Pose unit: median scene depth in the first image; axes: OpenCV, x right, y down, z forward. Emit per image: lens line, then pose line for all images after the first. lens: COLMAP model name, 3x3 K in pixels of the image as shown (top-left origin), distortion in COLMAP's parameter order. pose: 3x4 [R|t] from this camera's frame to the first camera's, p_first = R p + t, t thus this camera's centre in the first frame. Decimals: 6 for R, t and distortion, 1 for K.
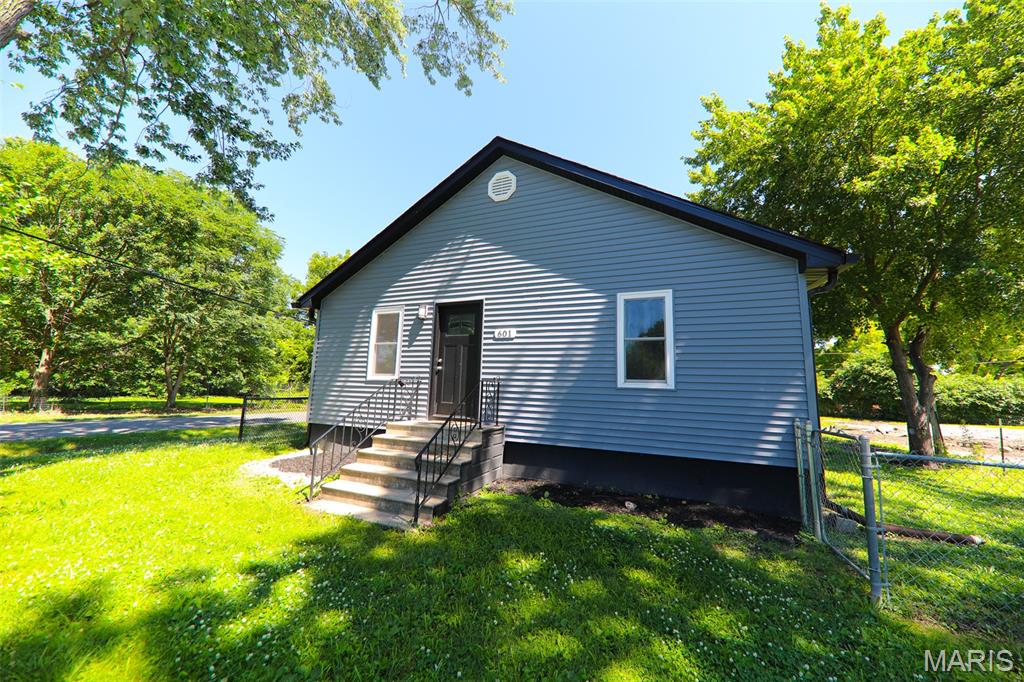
lens RADIAL K [[369.8, 0, 503.8], [0, 369.8, 345.1], [0, 0, 1]] dist [0.009226, -0.004589]
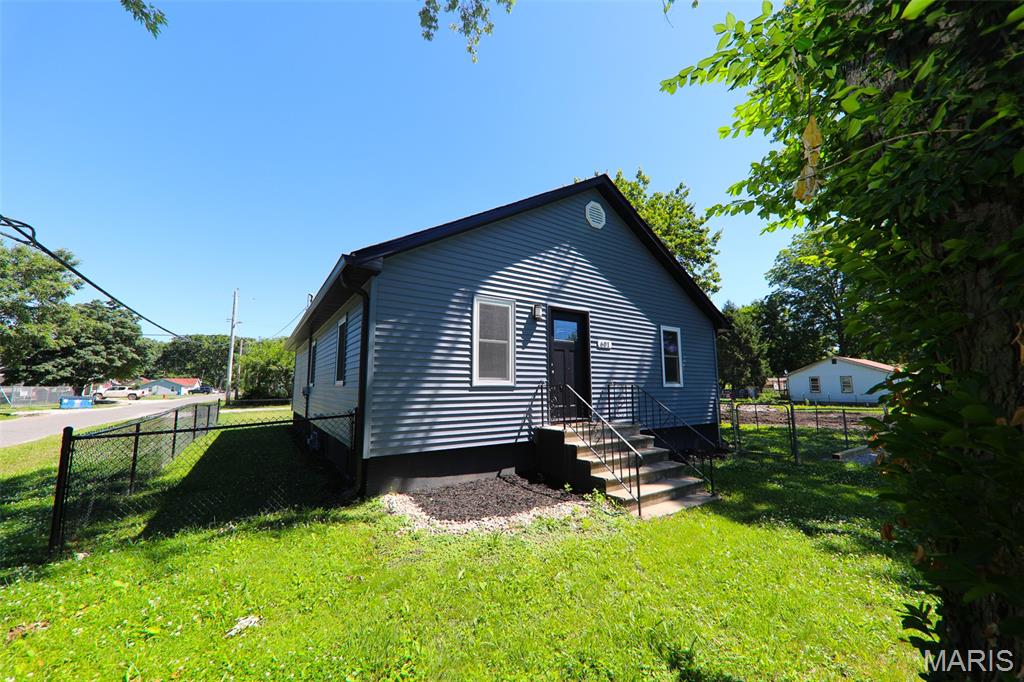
lens RADIAL K [[381.6, 0, 515.7], [0, 381.6, 346.3], [0, 0, 1]] dist [0.001573, 0.000293]
pose [[0.533073, 0.059554, 0.843971, -1.142171], [-0.082639, 0.996415, -0.018115, 0.020405], [-0.842024, -0.060088, 0.536084, 0.560868]]
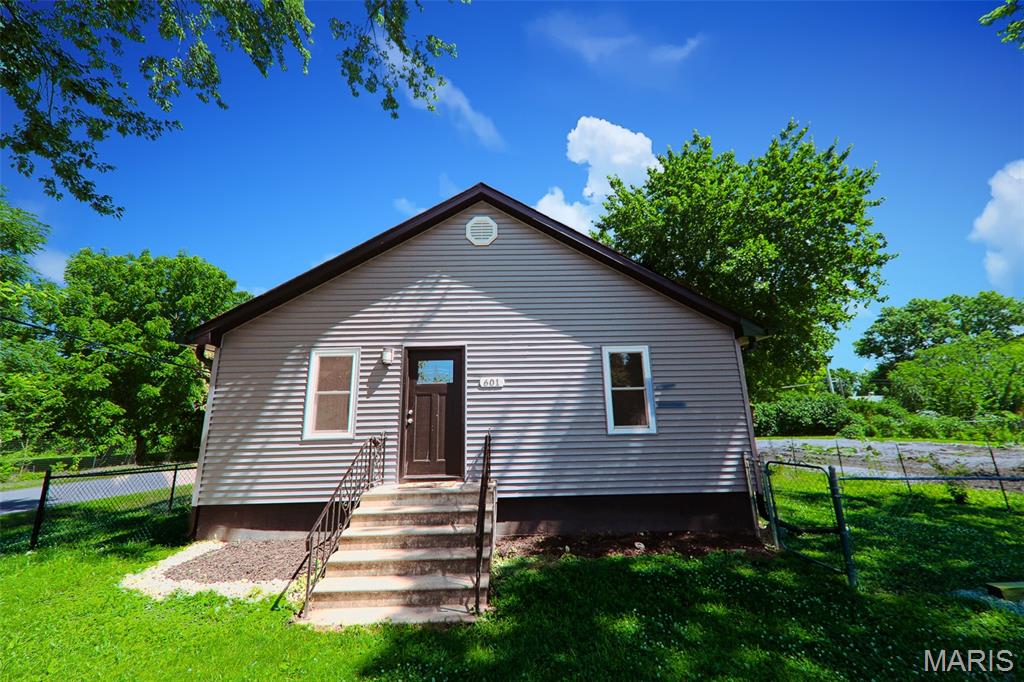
lens RADIAL K [[391.3, 0, 513.9], [0, 391.3, 341.5], [0, 0, 1]] dist [0.010476, -0.006858]
pose [[0.911937, 0.034137, 0.408907, -0.350461], [0.001301, 0.996288, -0.086075, -0.047098], [-0.410328, 0.079027, 0.908508, 0.042441]]
